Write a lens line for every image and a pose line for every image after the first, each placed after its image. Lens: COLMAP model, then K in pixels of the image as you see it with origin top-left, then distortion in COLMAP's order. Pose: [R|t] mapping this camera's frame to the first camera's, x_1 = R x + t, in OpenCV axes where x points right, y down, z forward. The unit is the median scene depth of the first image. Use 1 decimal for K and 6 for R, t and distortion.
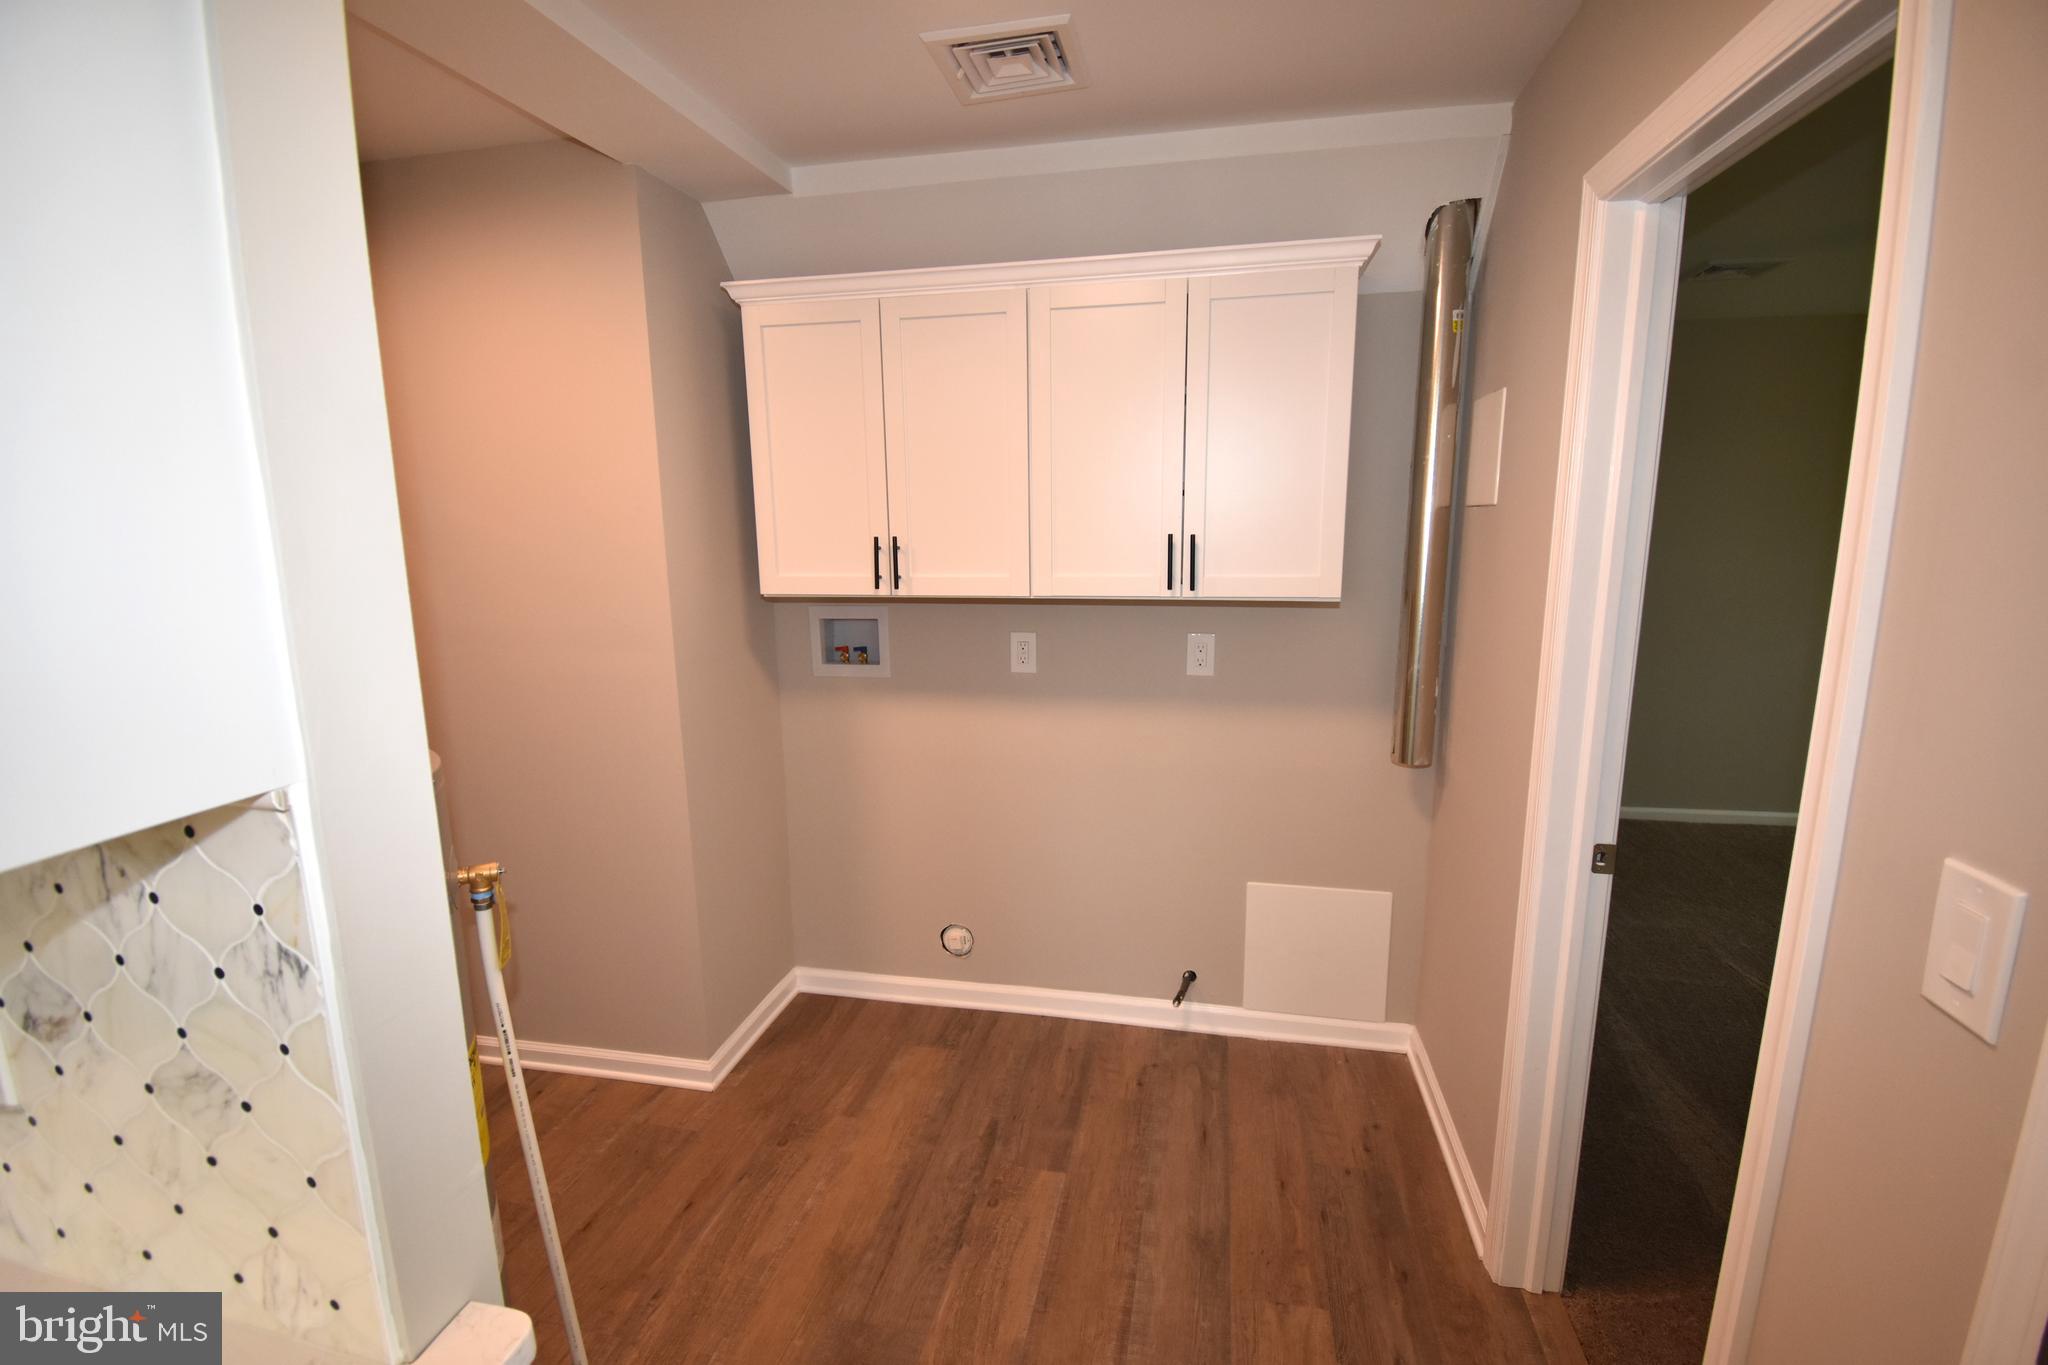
lens RADIAL K [[903.6, 0, 1031.7], [0, 903.6, 682.0], [0, 0, 1]] dist [0.019239, -0.023915]
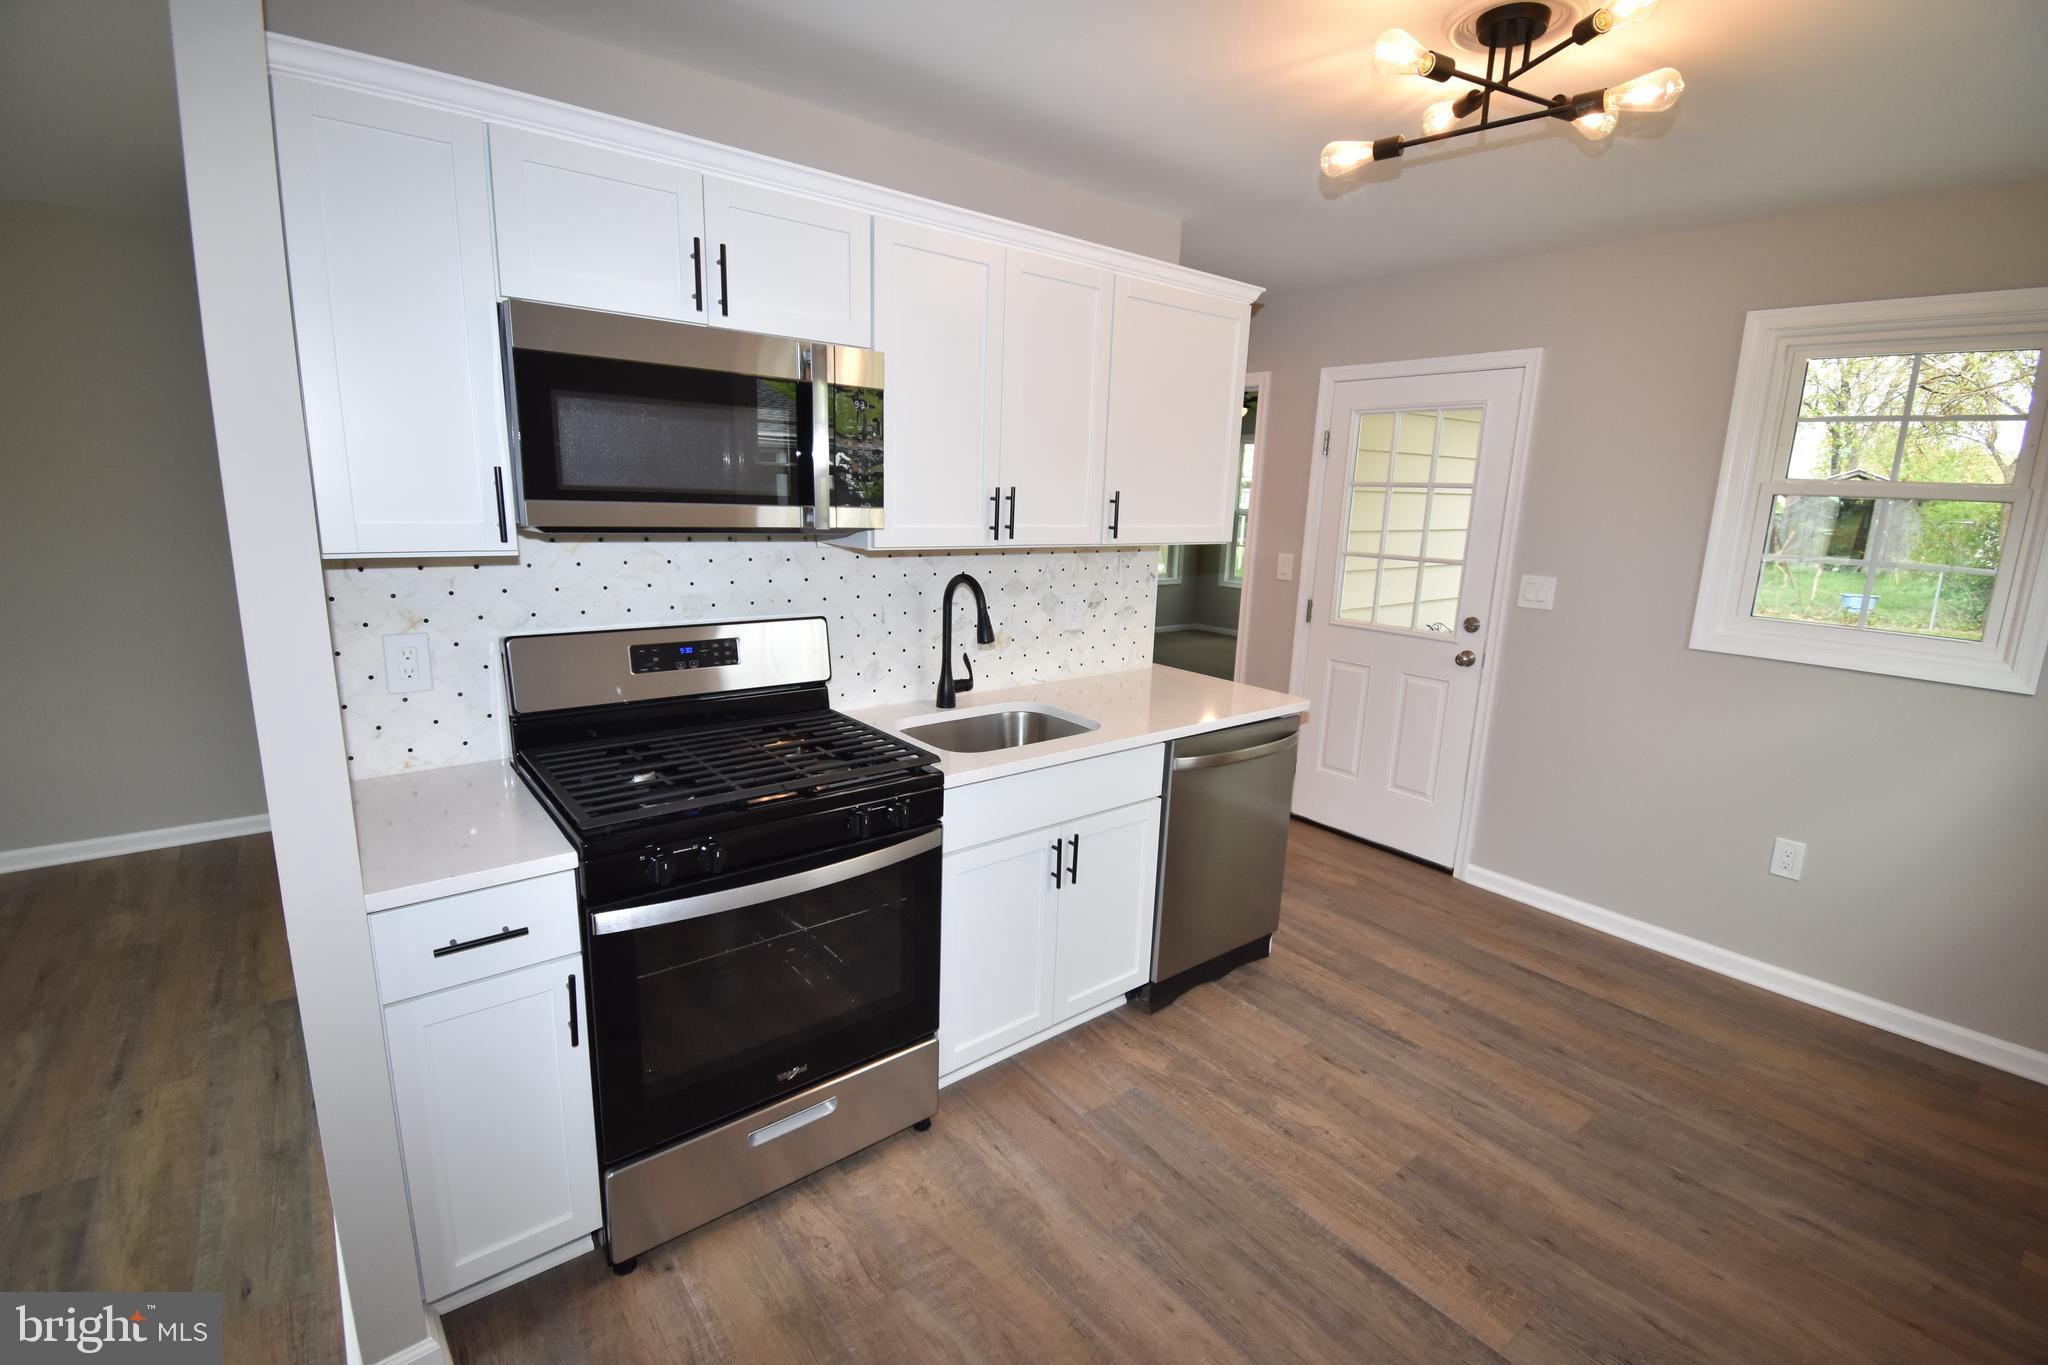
lens RADIAL K [[903.6, 0, 1031.7], [0, 903.6, 682.0], [0, 0, 1]] dist [0.019239, -0.023915]
pose [[0.635242, -0.133485, 0.760690, -1.491193], [0.097987, 0.990921, 0.092058, 0.105807], [-0.766072, 0.016058, 0.642554, -0.495816]]
